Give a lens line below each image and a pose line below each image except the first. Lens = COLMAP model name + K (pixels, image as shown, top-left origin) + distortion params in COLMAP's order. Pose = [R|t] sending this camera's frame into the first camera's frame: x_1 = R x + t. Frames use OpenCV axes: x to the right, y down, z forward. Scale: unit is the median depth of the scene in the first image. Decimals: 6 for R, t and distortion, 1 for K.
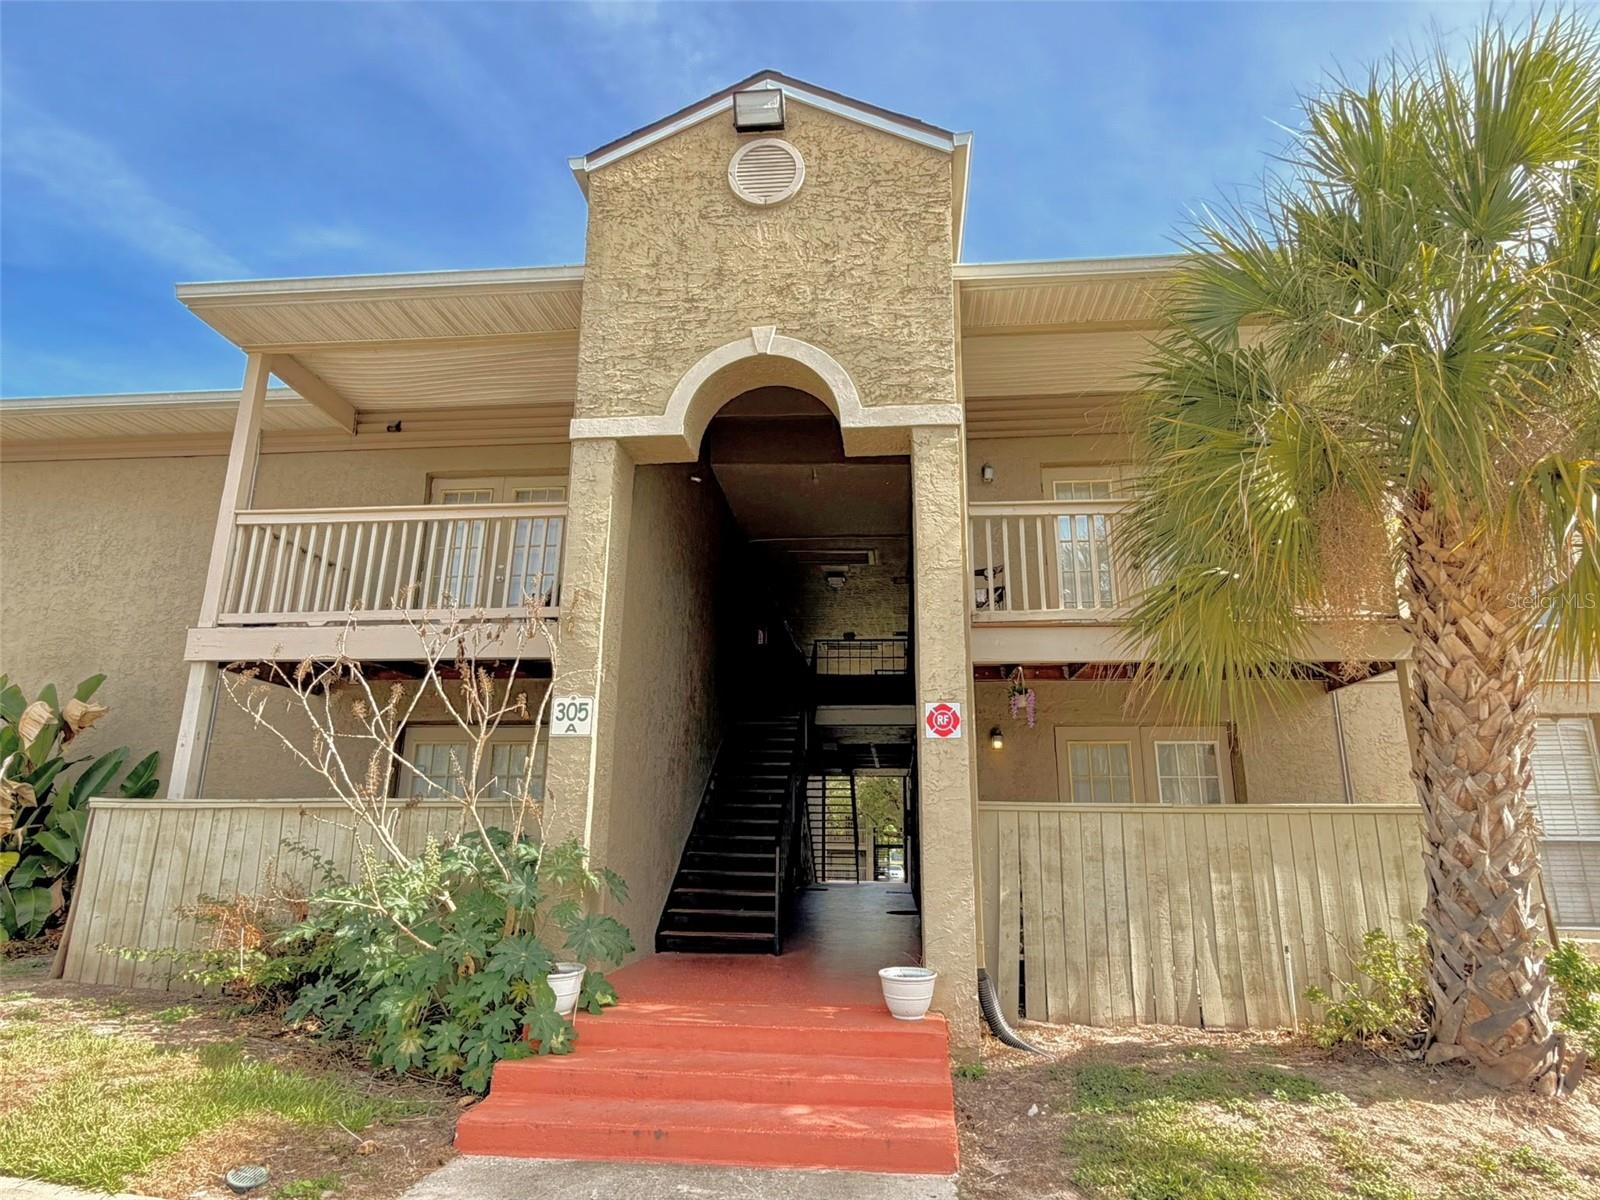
lens RADIAL K [[918.7, 0, 800.0], [0, 918.7, 600.0], [0, 0, 1]] dist [0.000320, -0.000614]
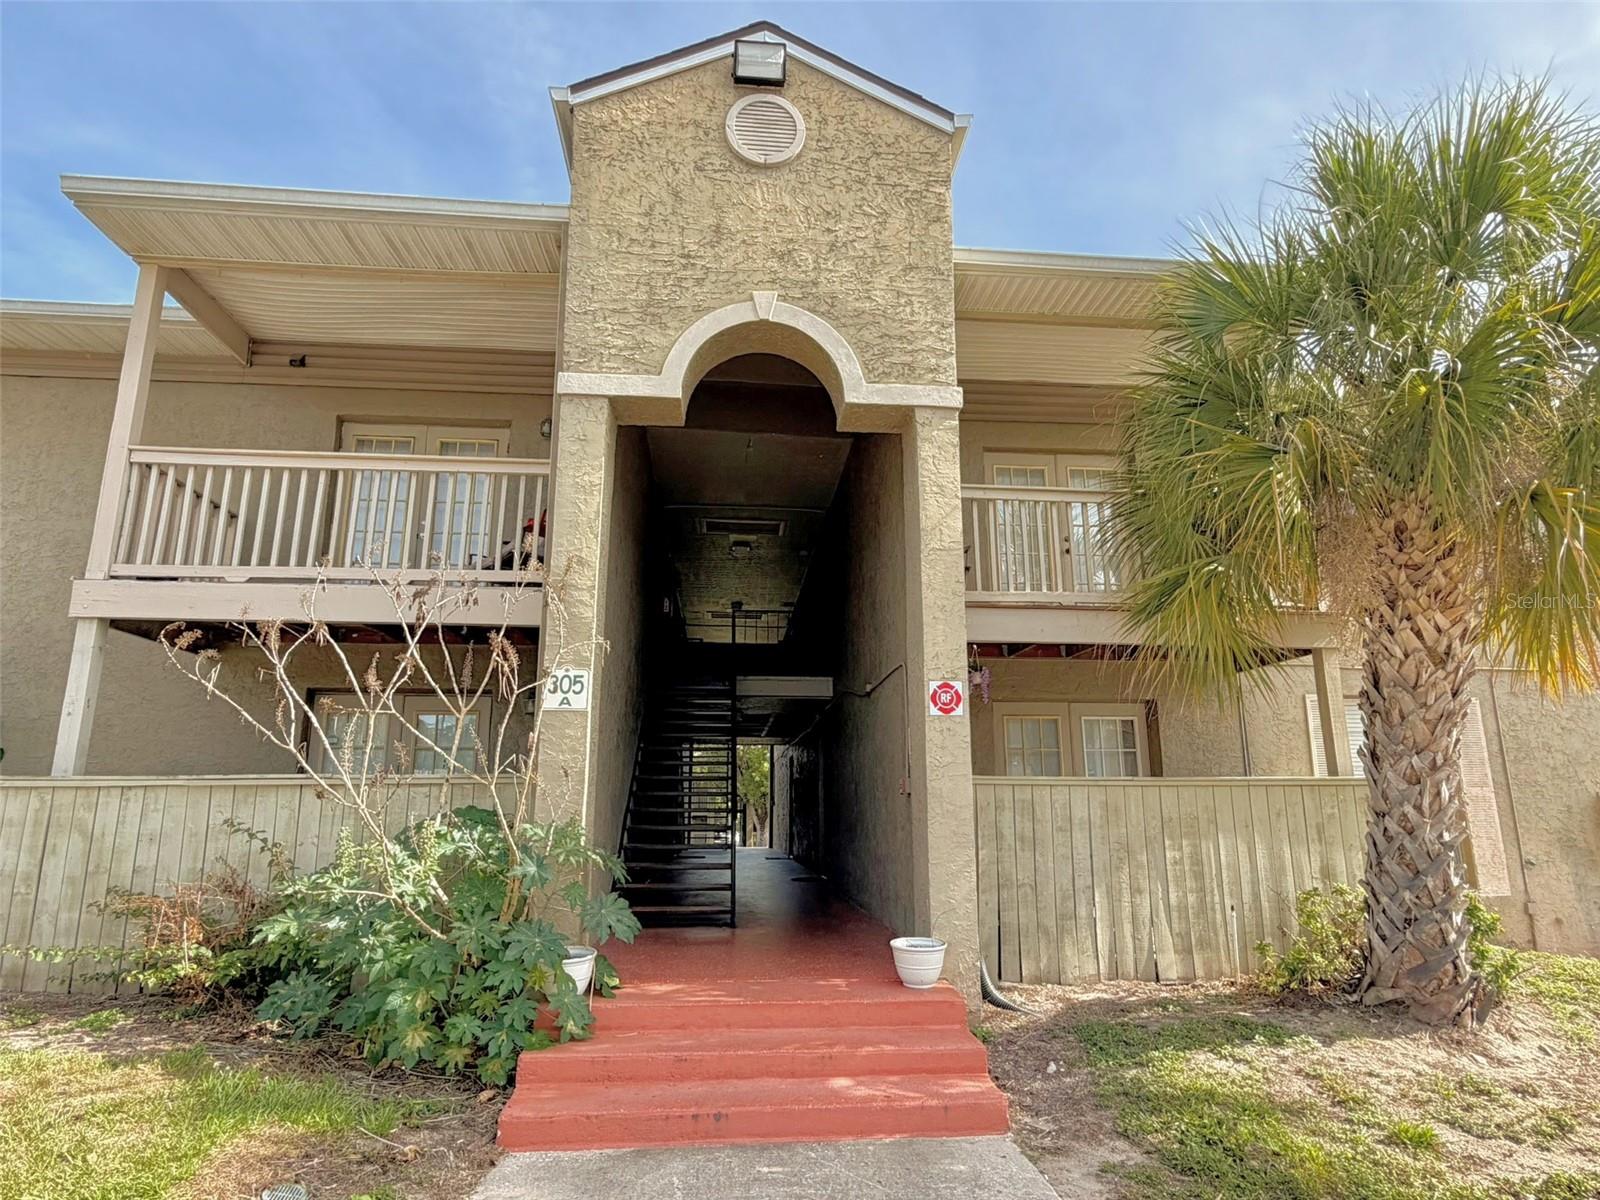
lens RADIAL K [[919.6, 0, 802.9], [0, 919.6, 602.6], [0, 0, 1]] dist [-0.000129, -0.000250]
pose [[0.982087, 0.030885, 0.185878, -0.186178], [-0.038193, 0.998627, 0.035862, -0.005932], [-0.184515, -0.042319, 0.981918, 0.025917]]
